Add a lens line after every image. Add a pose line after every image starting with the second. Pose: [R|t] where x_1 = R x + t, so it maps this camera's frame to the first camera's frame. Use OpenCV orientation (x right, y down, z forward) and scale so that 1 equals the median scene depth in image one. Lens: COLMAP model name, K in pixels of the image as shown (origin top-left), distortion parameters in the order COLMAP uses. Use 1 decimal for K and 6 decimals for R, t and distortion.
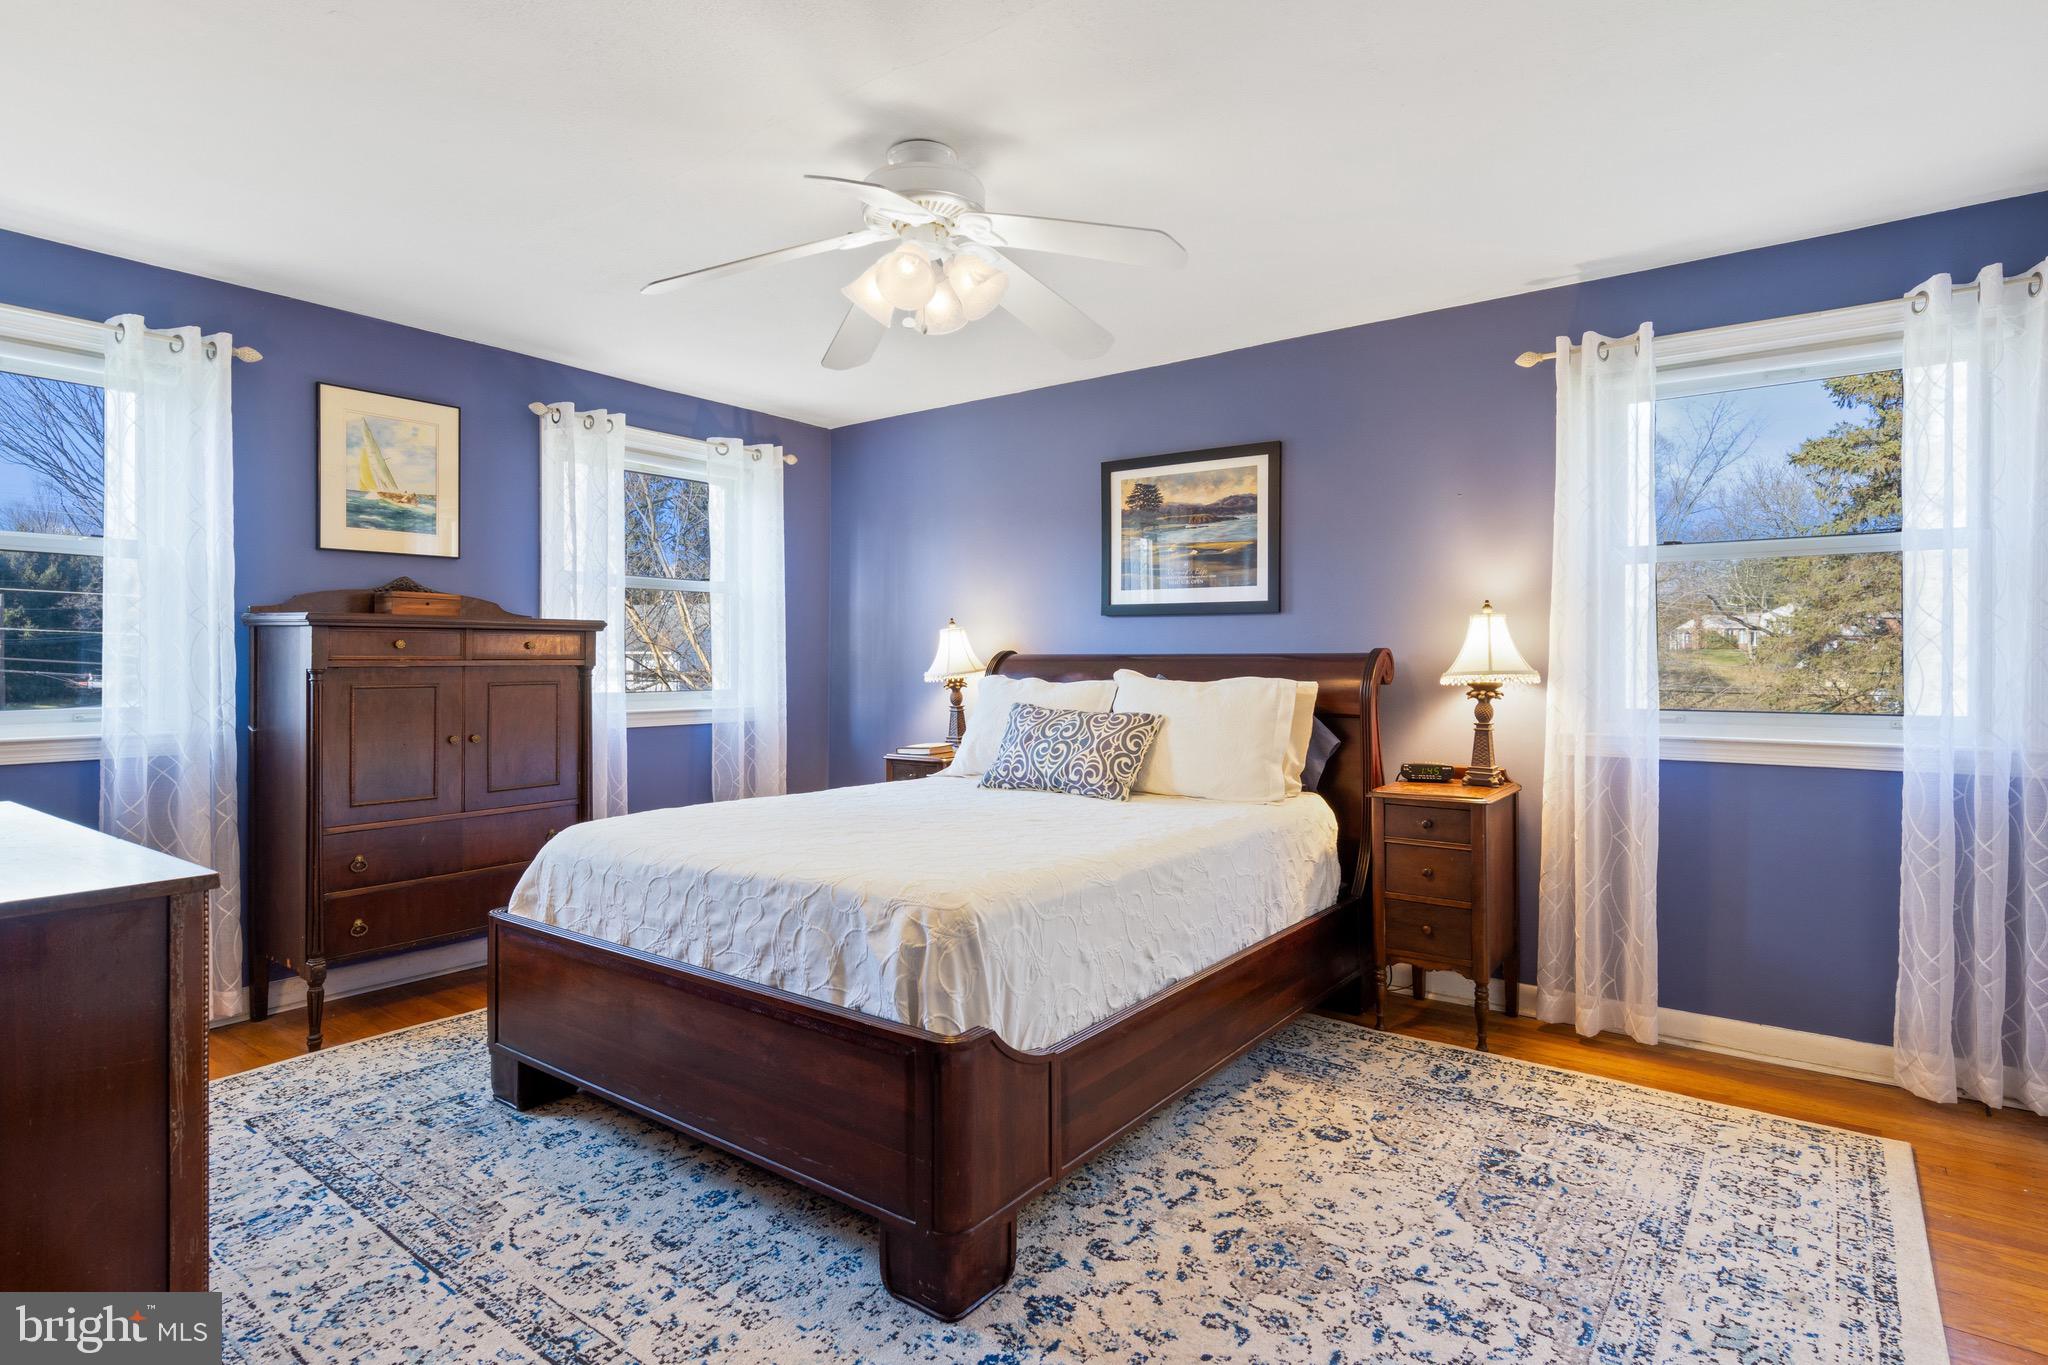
lens RADIAL K [[1053.1, 0, 1026.2], [0, 1053.1, 665.4], [0, 0, 1]] dist [0.016647, -0.005099]
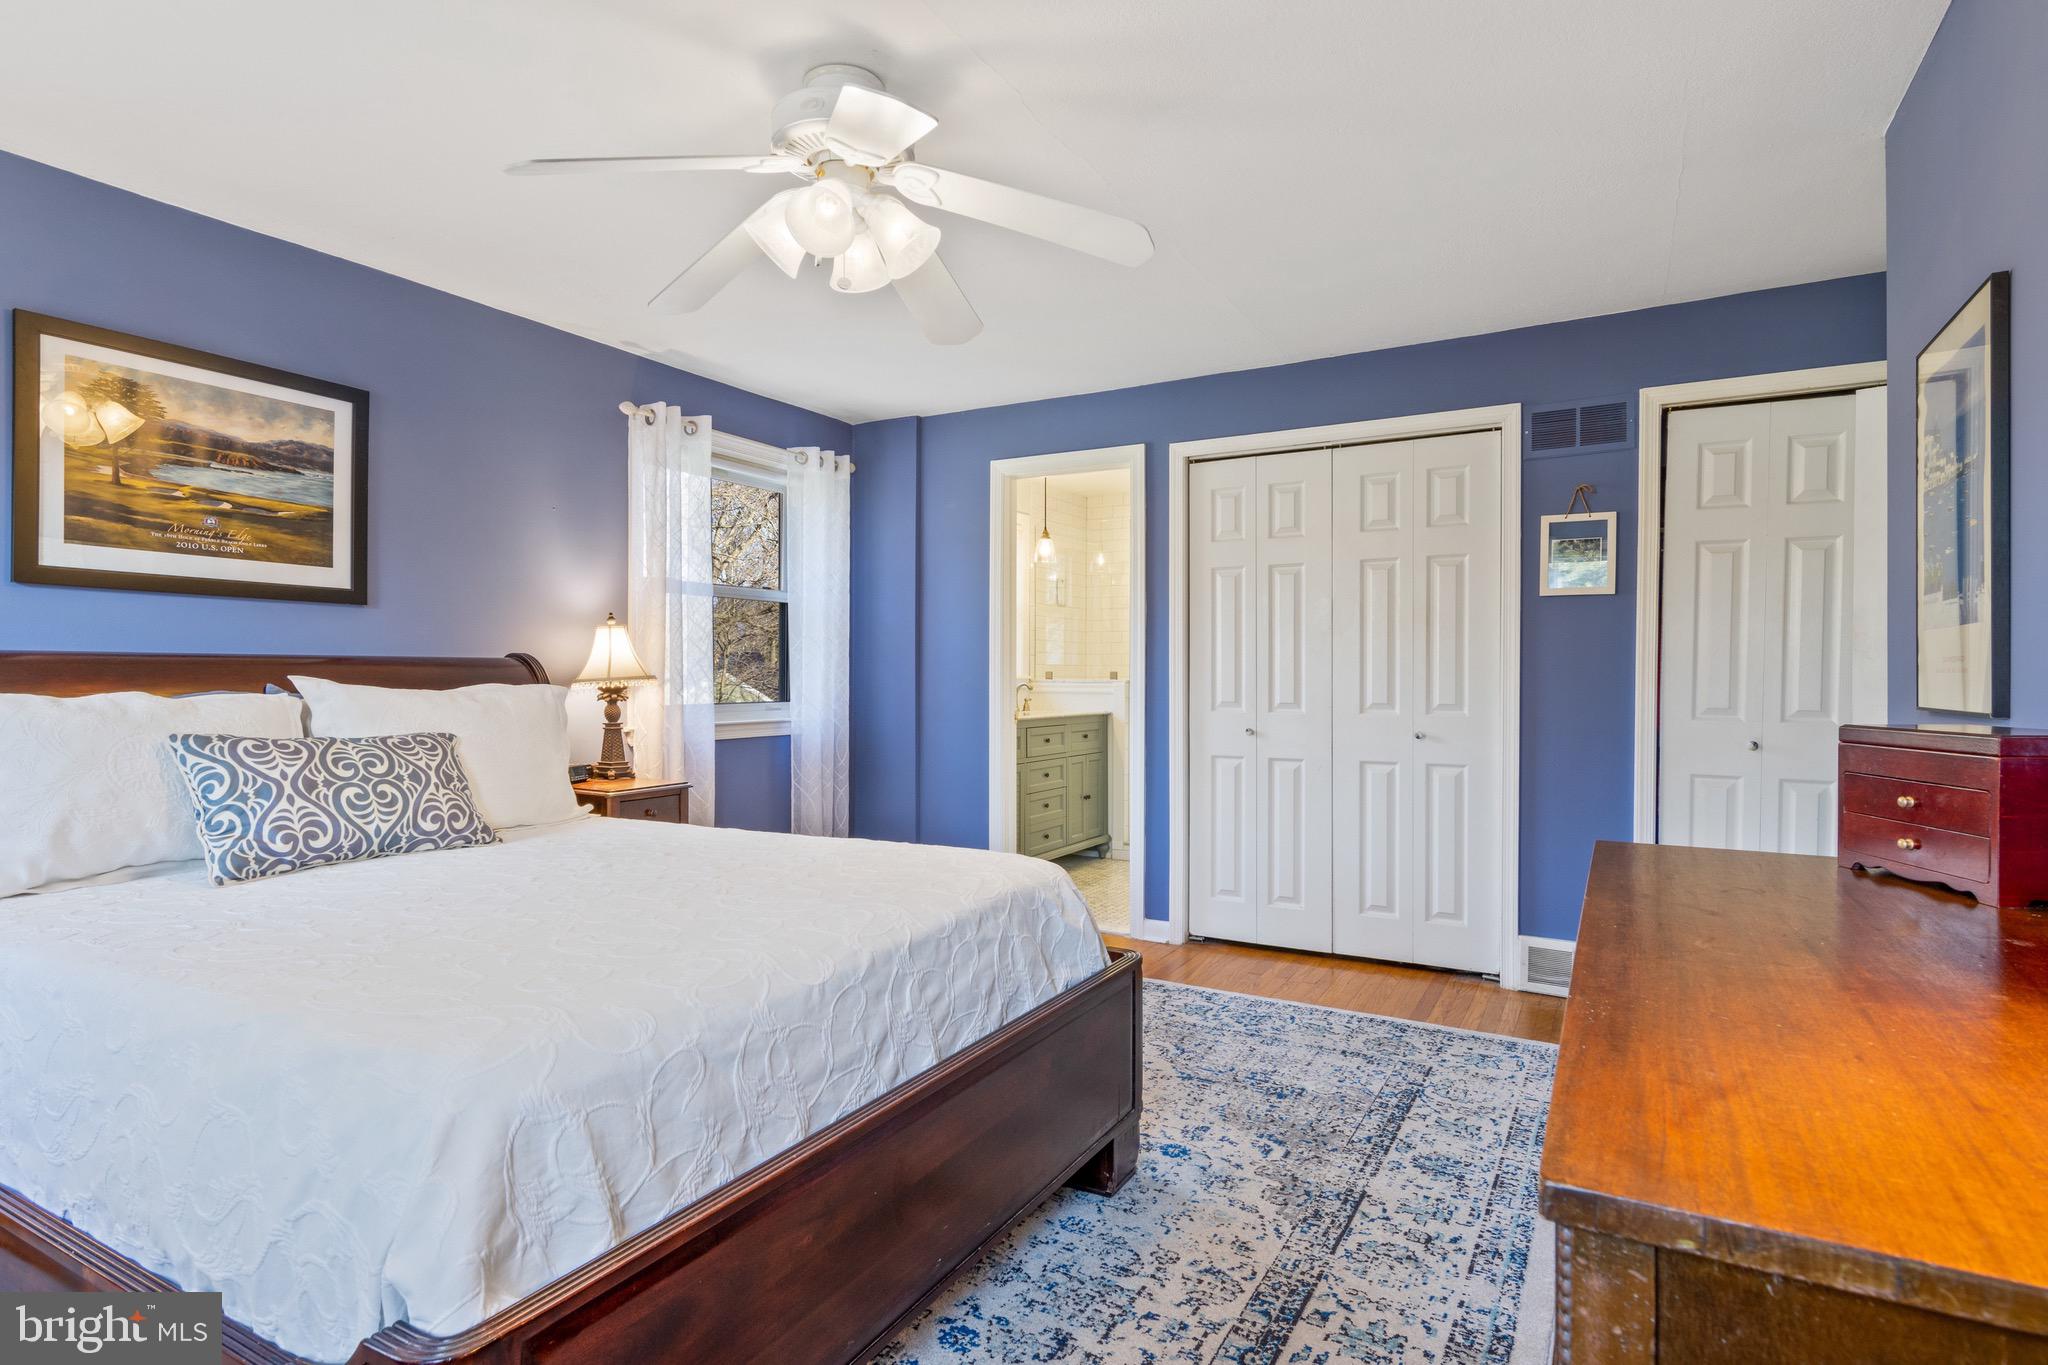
lens RADIAL K [[1053.1, 0, 1029.2], [0, 1053.1, 683.4], [0, 0, 1]] dist [0.016647, -0.005099]
pose [[-0.128961, -0.009616, 0.991603, -0.703570], [0.005293, 0.999932, 0.010385, 0.004239], [-0.991636, 0.006587, -0.128901, 0.680036]]
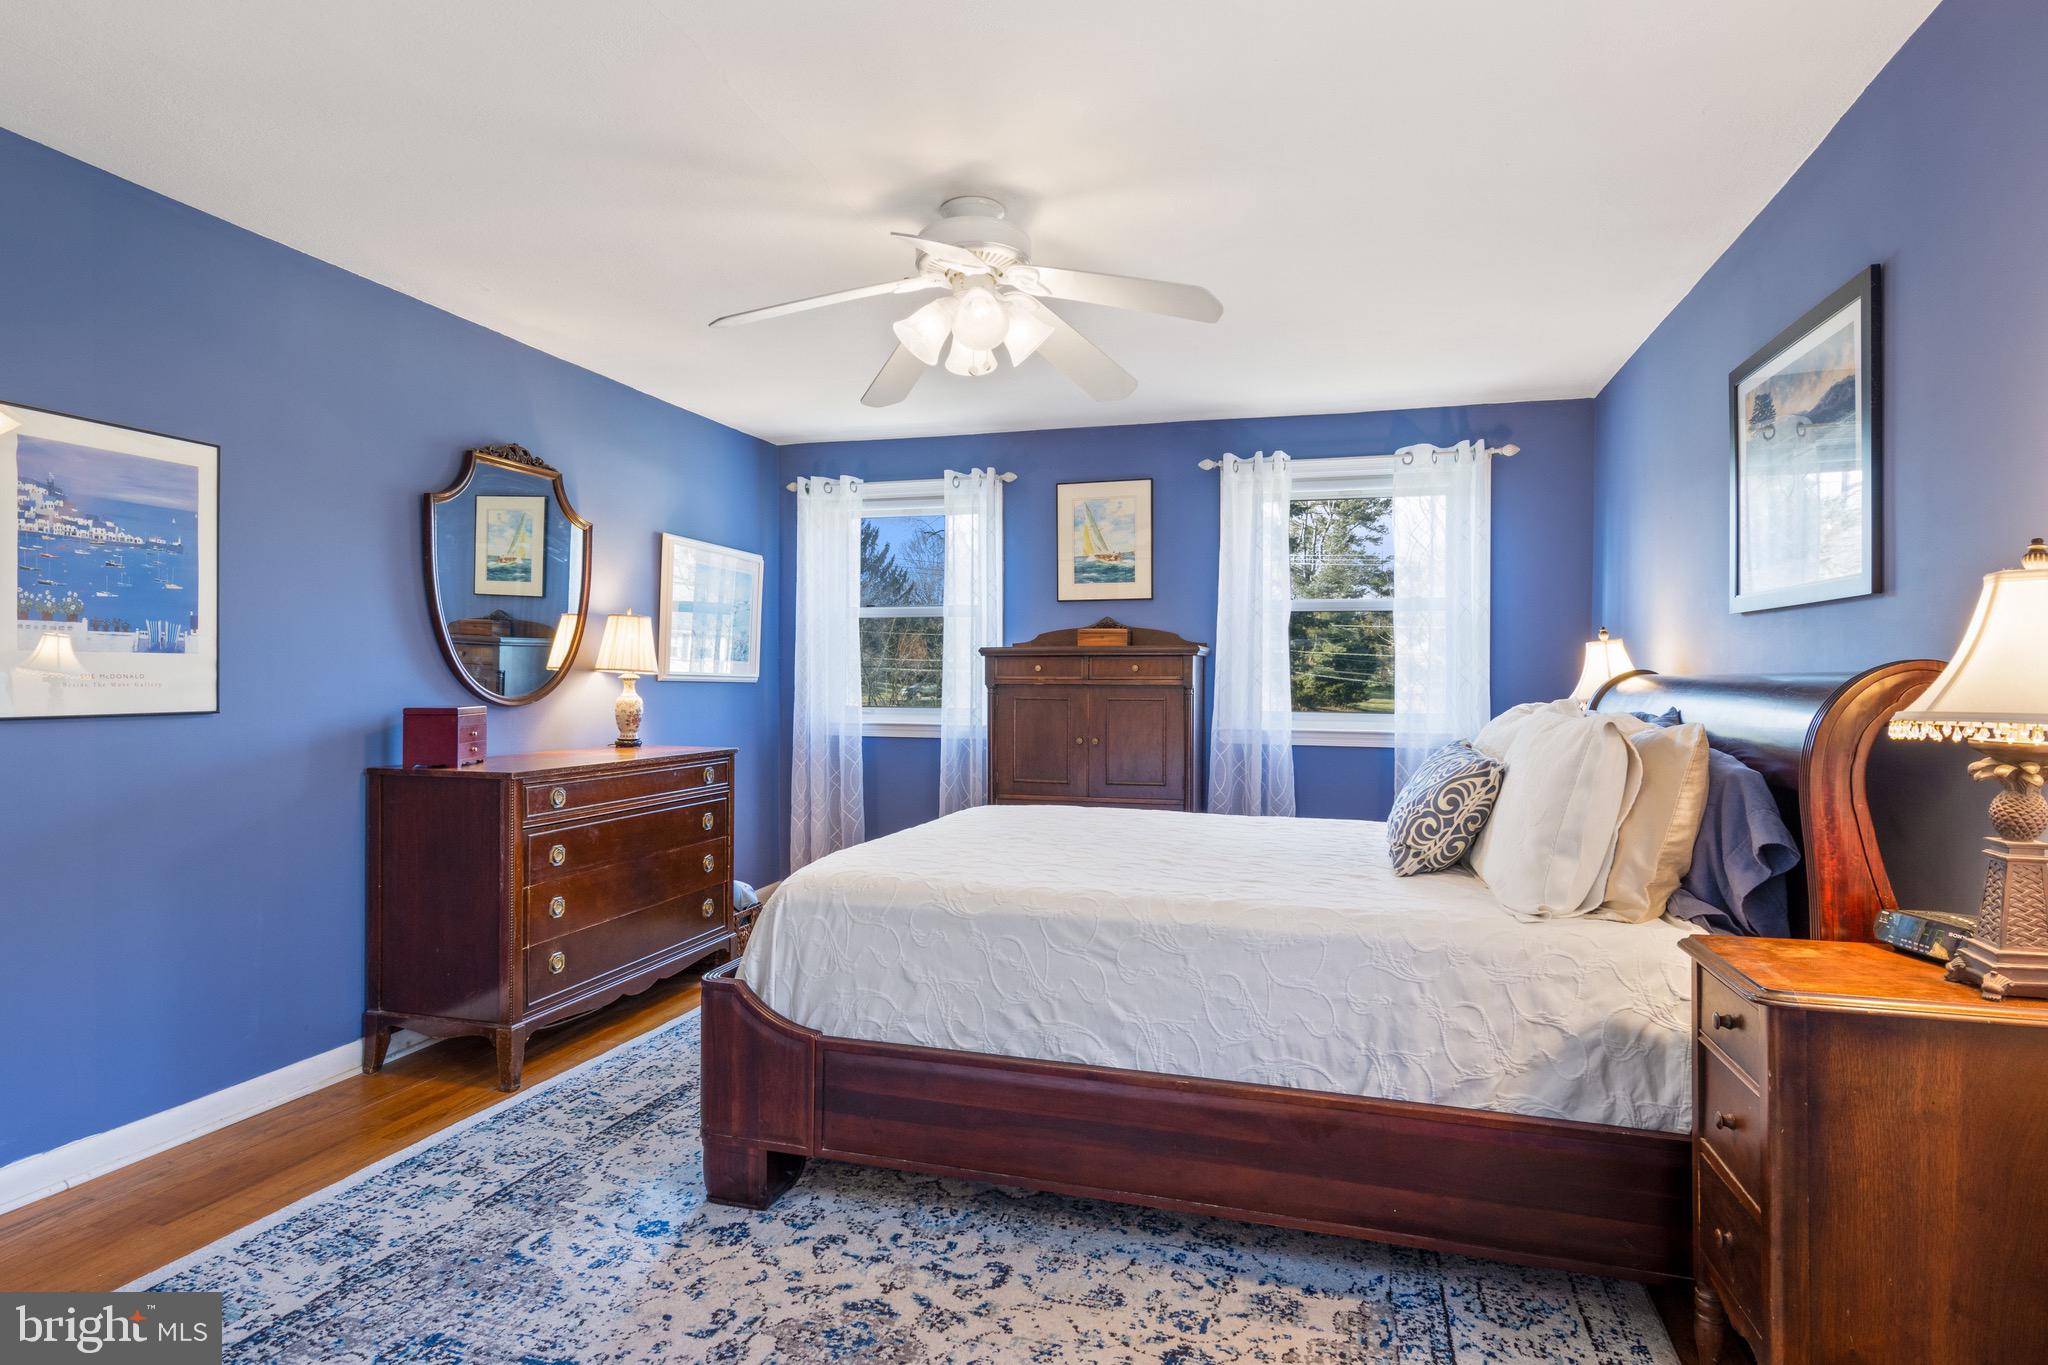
lens RADIAL K [[1053.1, 0, 1029.8], [0, 1053.1, 687.1], [0, 0, 1]] dist [0.016647, -0.005099]
pose [[0.352716, 0.009416, -0.935683, 0.656592], [-0.010127, 0.999929, 0.006245, -0.003399], [0.935676, 0.007273, 0.352786, 0.478522]]
